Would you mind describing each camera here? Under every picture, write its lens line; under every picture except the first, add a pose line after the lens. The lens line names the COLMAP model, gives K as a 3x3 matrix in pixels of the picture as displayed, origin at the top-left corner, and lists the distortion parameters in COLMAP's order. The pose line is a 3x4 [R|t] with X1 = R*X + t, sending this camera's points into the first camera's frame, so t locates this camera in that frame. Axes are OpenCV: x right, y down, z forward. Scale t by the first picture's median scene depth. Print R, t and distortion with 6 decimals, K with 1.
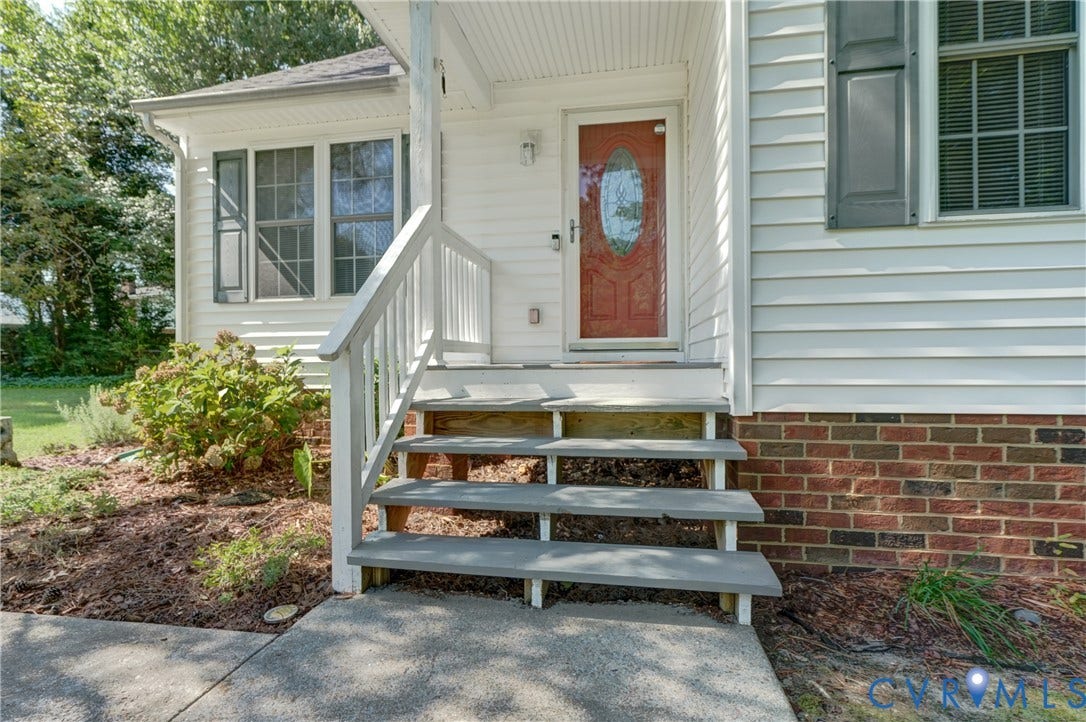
lens RADIAL K [[513.3, 0, 543.6], [0, 513.3, 357.7], [0, 0, 1]] dist [-0.000400, 0.002488]
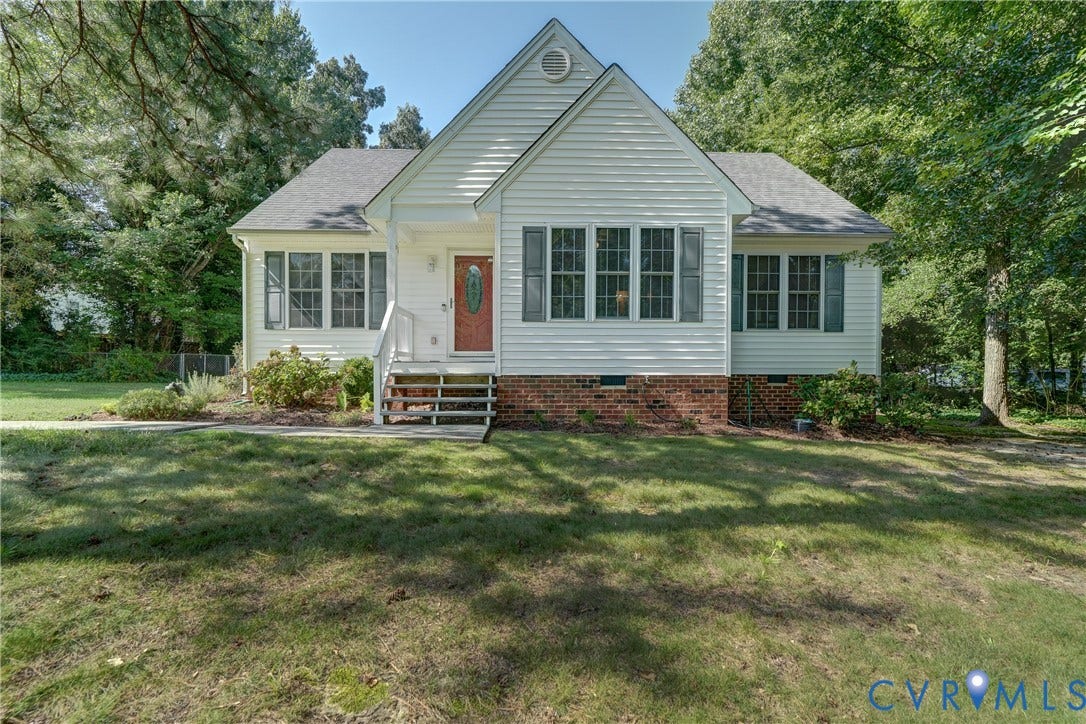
lens RADIAL K [[513.3, 0, 544.6], [0, 513.3, 370.6], [0, 0, 1]] dist [-0.000400, 0.002488]
pose [[0.979963, 0.007275, 0.199045, 0.013931], [-0.009667, 0.999892, 0.011044, 0.025751], [-0.198943, -0.012747, 0.979928, -1.586887]]
